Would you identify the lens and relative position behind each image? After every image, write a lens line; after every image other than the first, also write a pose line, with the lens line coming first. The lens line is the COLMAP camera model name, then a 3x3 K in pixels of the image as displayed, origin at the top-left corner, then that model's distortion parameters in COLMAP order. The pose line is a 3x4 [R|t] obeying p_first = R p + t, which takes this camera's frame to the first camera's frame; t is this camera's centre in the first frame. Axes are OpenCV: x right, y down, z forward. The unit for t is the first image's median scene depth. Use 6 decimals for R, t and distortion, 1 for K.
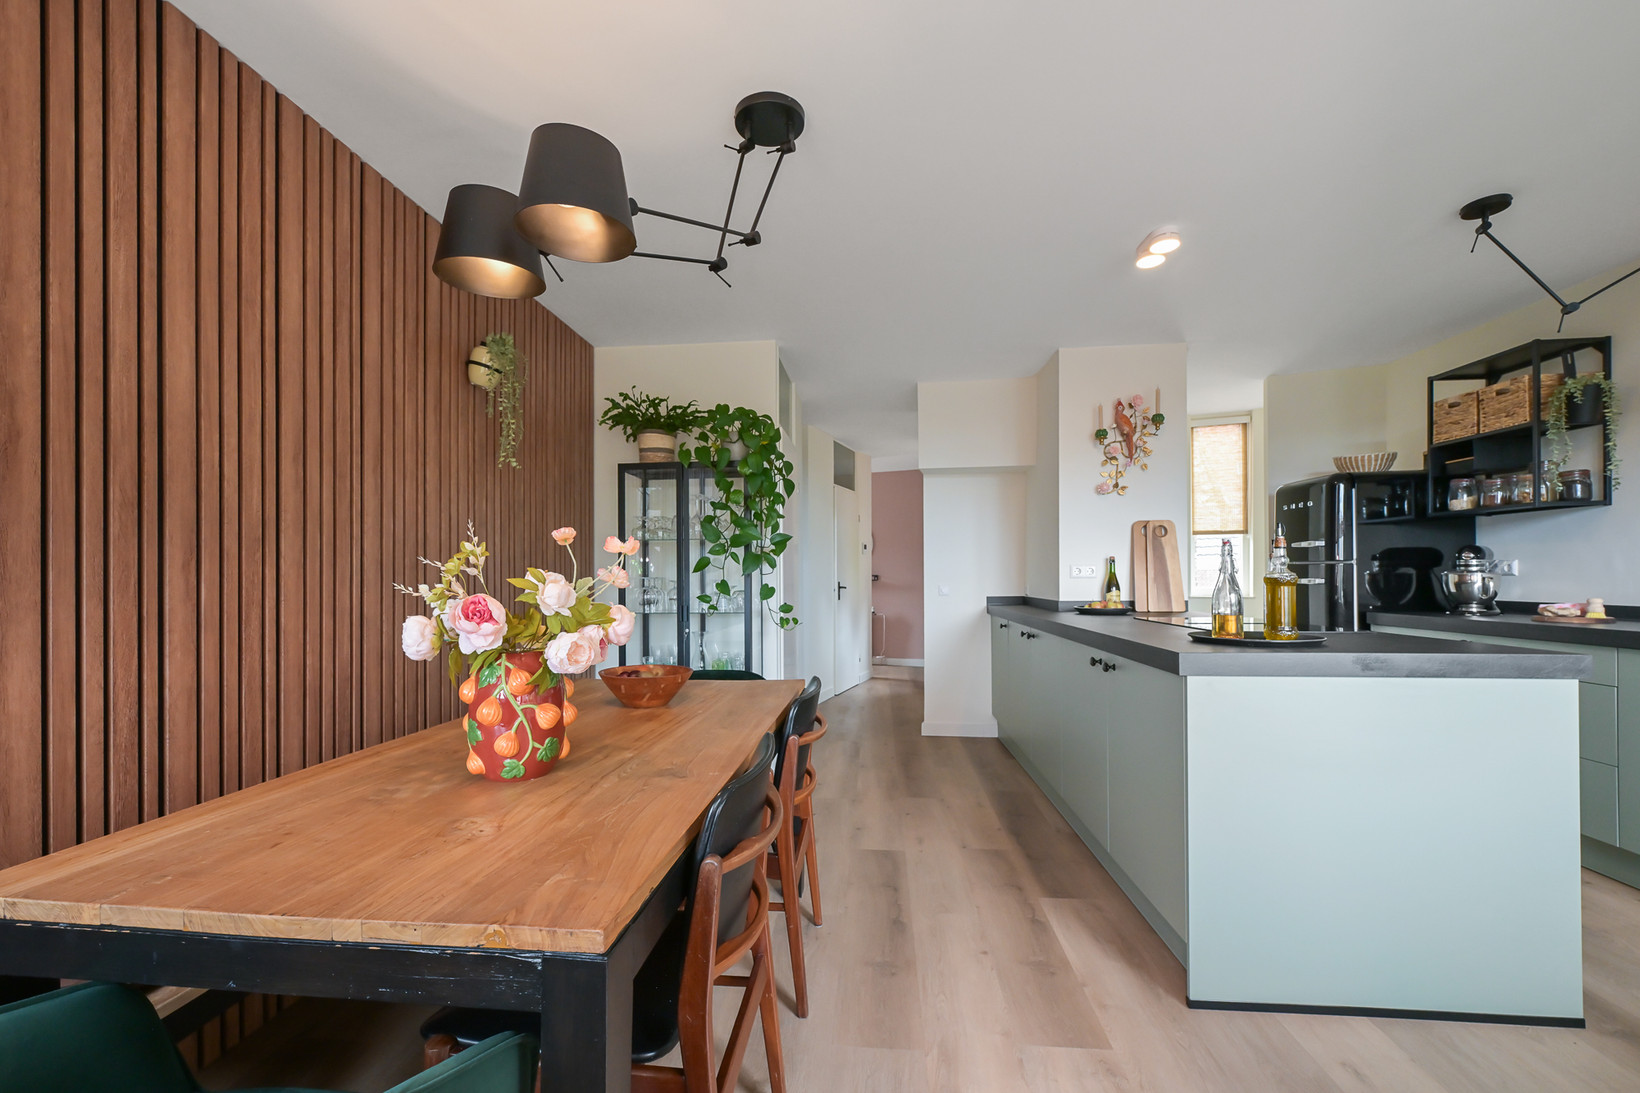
lens RADIAL K [[702.9, 0, 831.9], [0, 702.9, 570.4], [0, 0, 1]] dist [-0.000684, -0.000281]
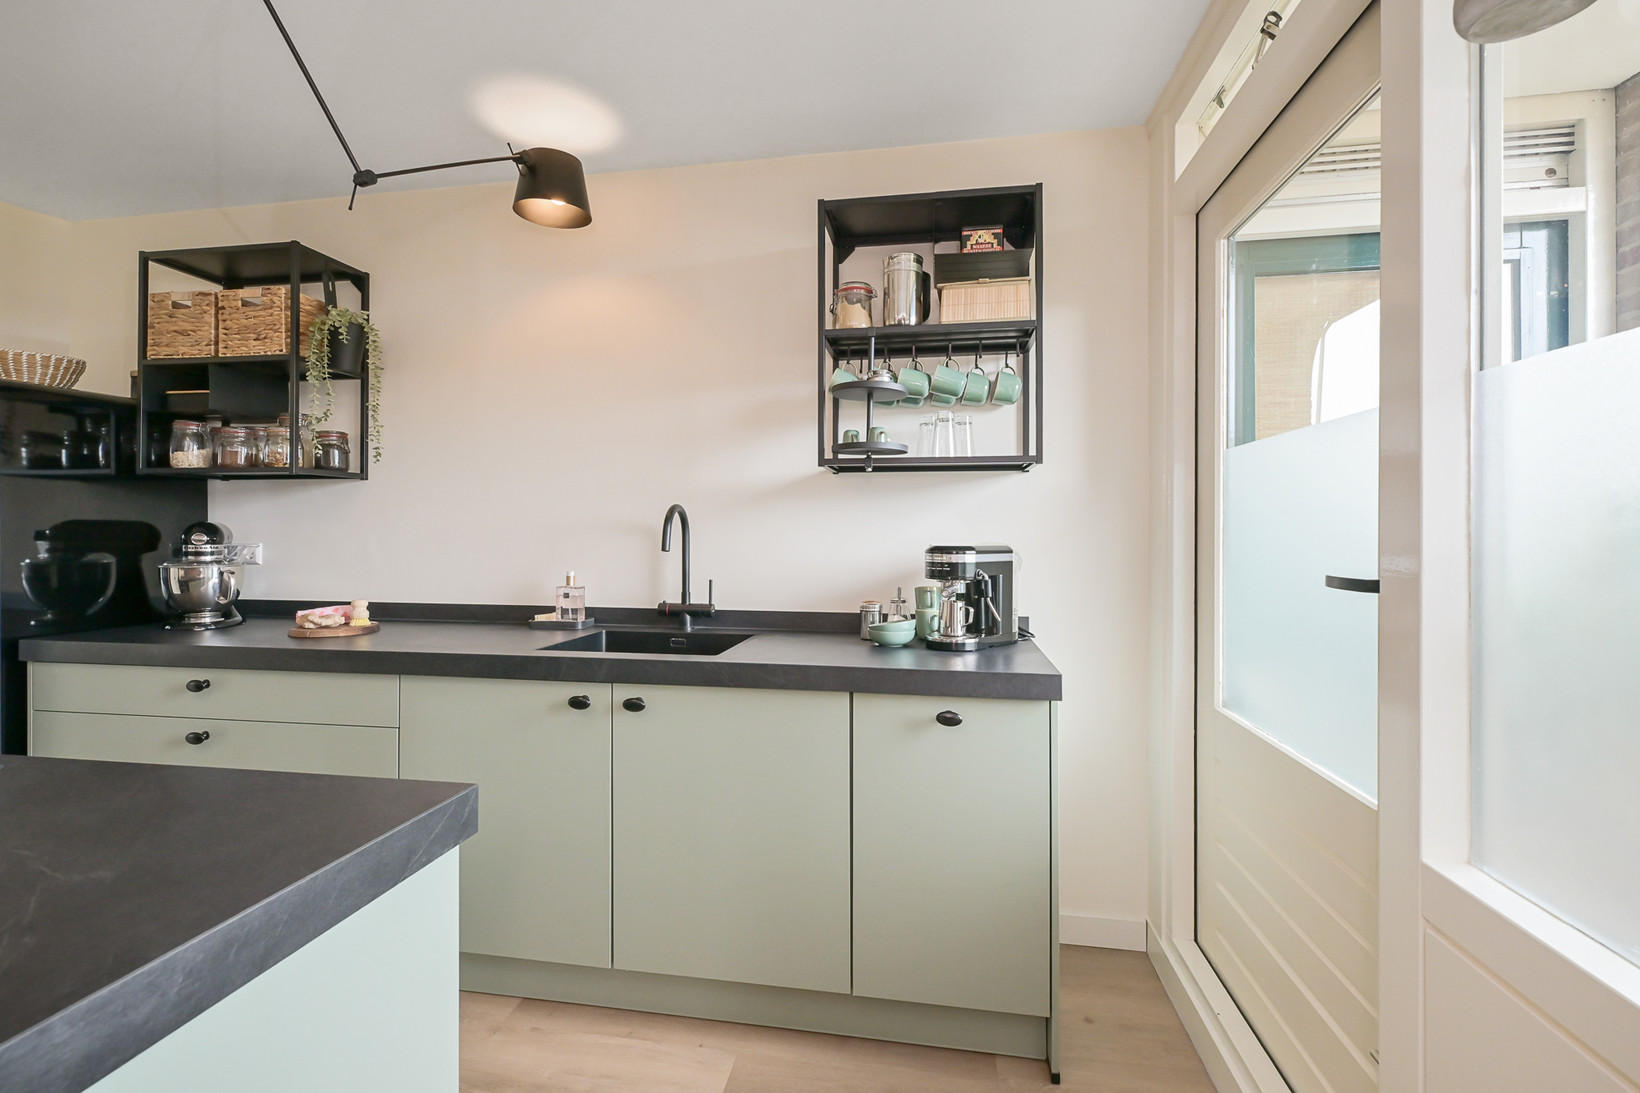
lens RADIAL K [[710.2, 0, 774.6], [0, 710.2, 535.3], [0, 0, 1]] dist [0.002228, 0.000026]
pose [[0.132222, 0.001340, 0.991219, 0.311695], [-0.014252, 0.999898, 0.000550, -0.031630], [-0.991118, -0.014200, 0.132227, 0.371909]]
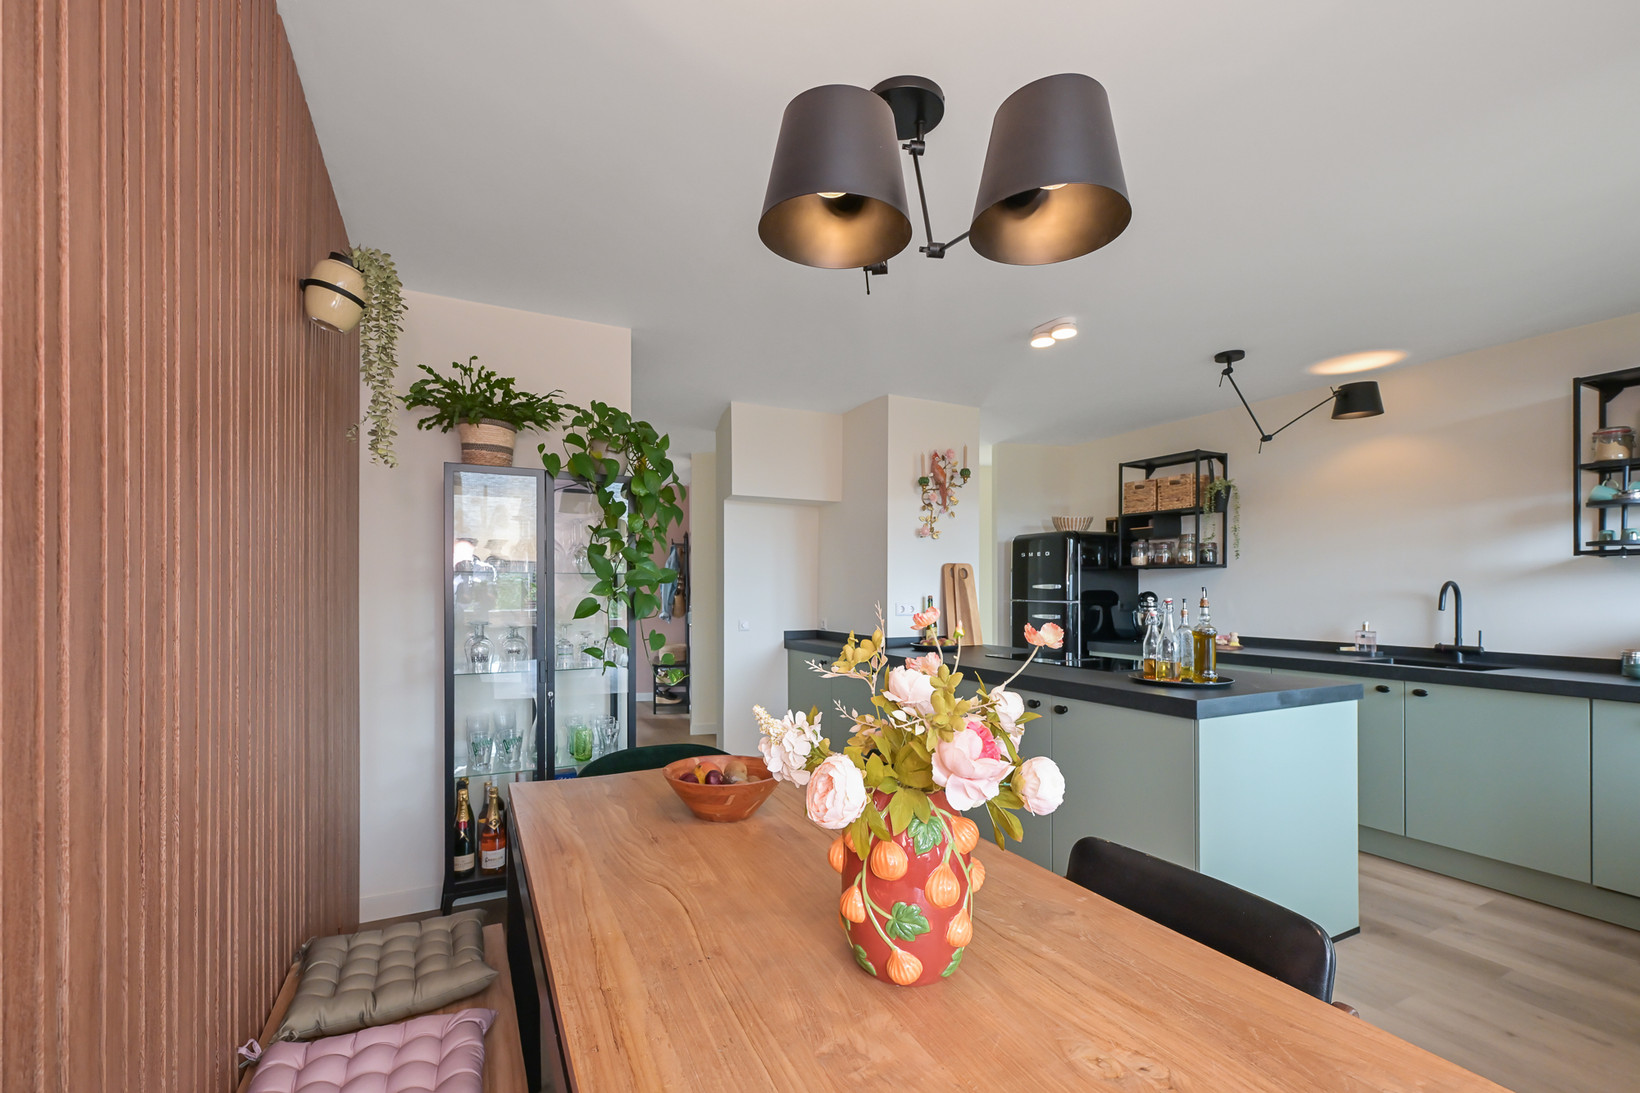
lens RADIAL K [[716.4, 0, 835.7], [0, 716.4, 585.9], [0, 0, 1]] dist [0.000404, 0.000317]
pose [[0.830261, 0.015648, 0.557156, -0.367568], [-0.017912, 0.999839, -0.001388, -0.033727], [-0.557088, -0.008827, 0.830407, 0.182559]]
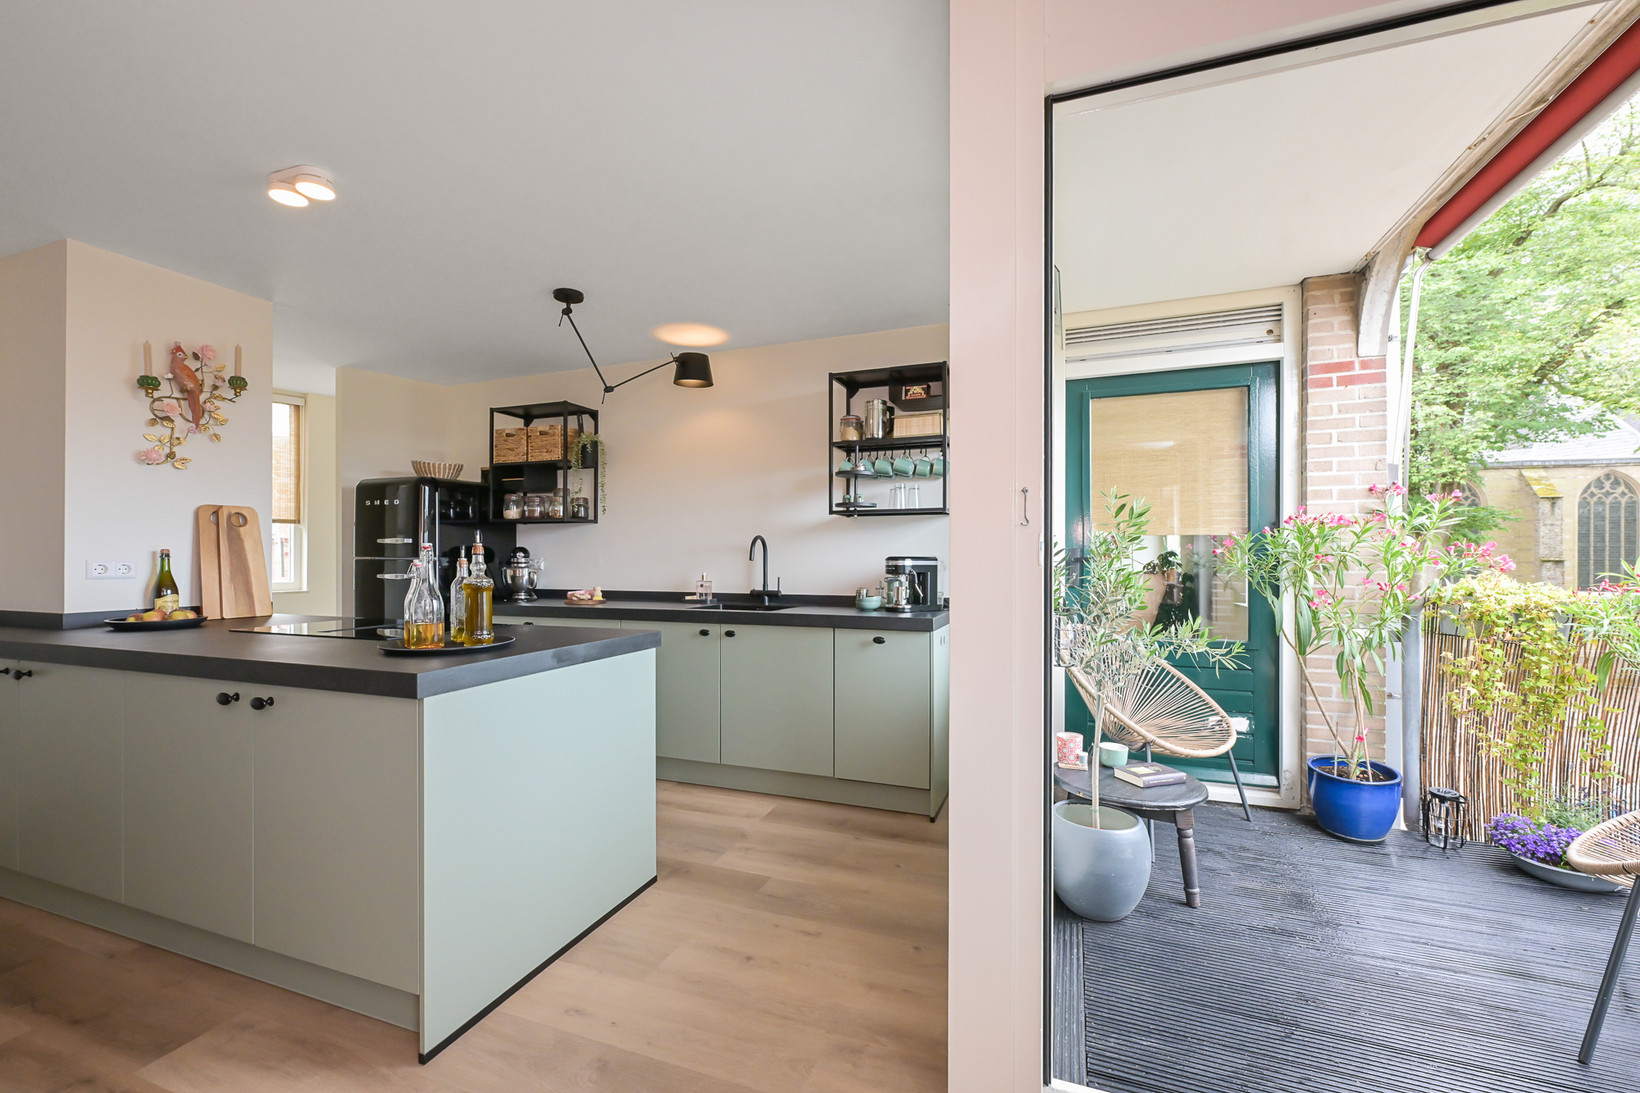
lens RADIAL K [[651.8, 0, 811.0], [0, 651.8, 557.6], [0, 0, 1]] dist [0.001918, 0.000309]
pose [[0.277666, 0.006797, 0.960654, -0.088338], [-0.011313, 0.999929, -0.003806, -0.017525], [-0.960611, -0.009811, 0.277723, 0.156049]]
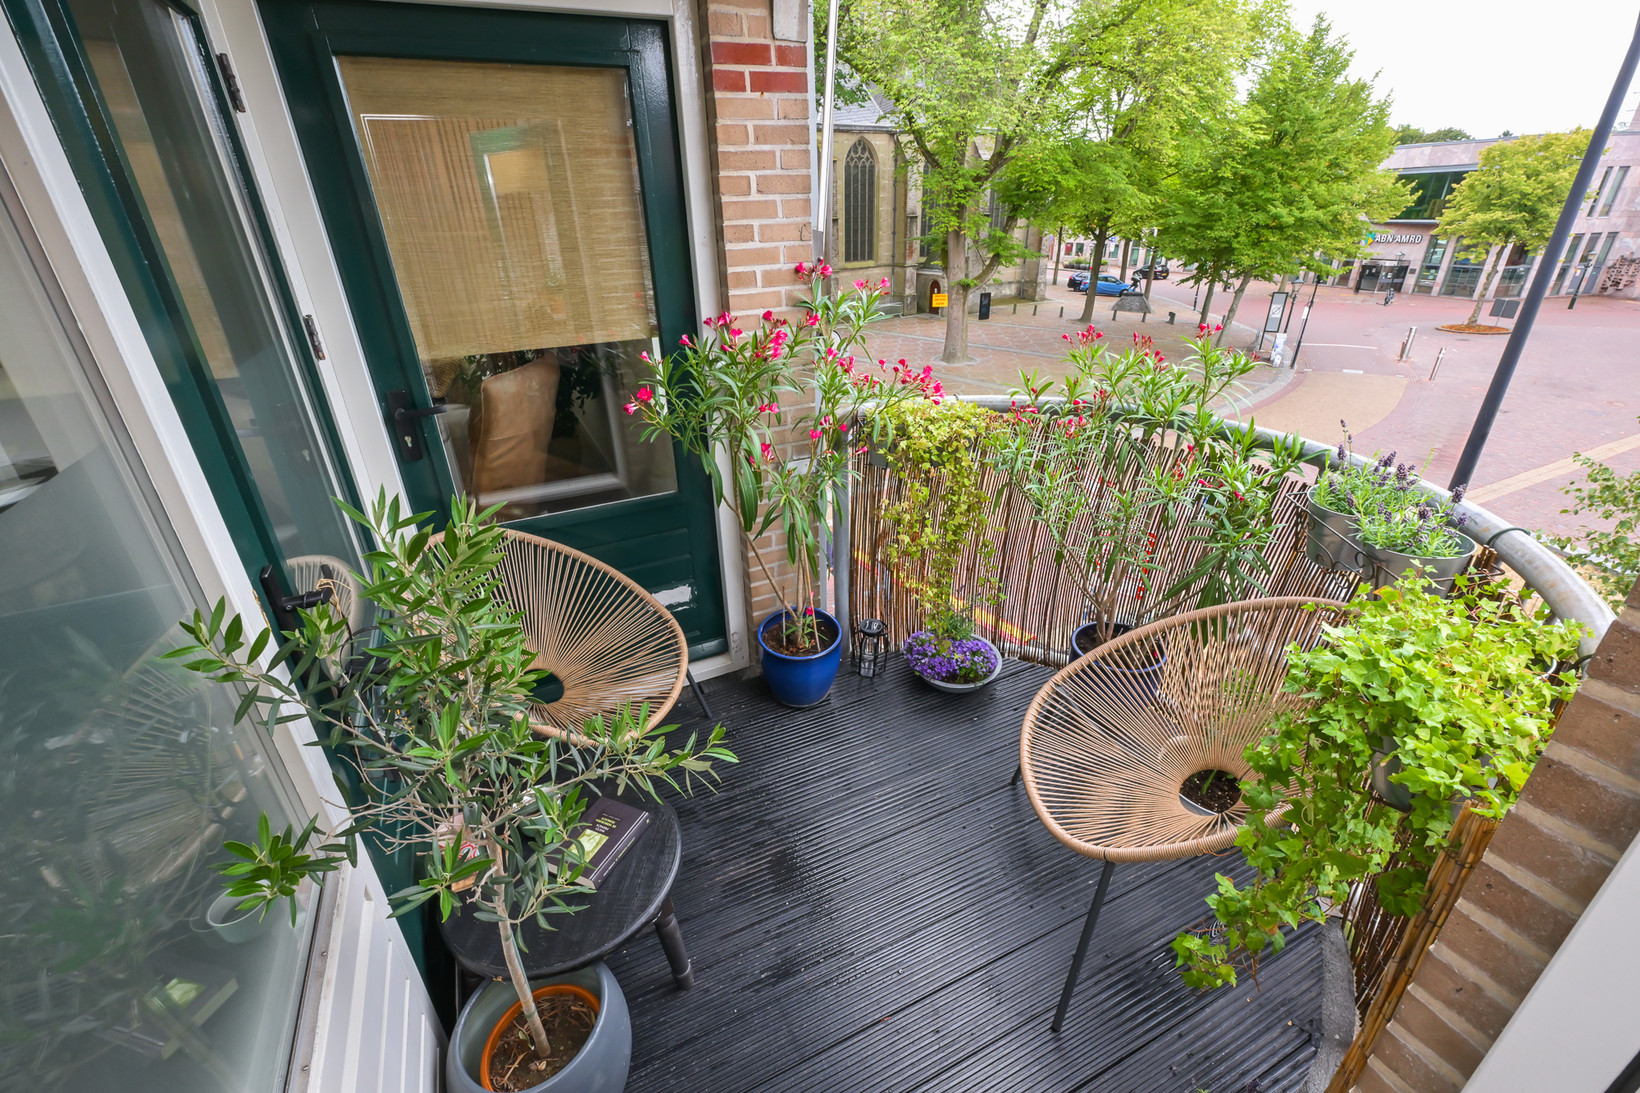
lens RADIAL K [[699.8, 0, 771.4], [0, 699.8, 550.3], [0, 0, 1]] dist [0.003761, 0.000437]
pose [[-0.476748, -0.350555, 0.806116, 0.358139], [0.051256, 0.904395, 0.423607, -0.167098], [-0.877545, 0.243272, -0.413200, 0.035435]]
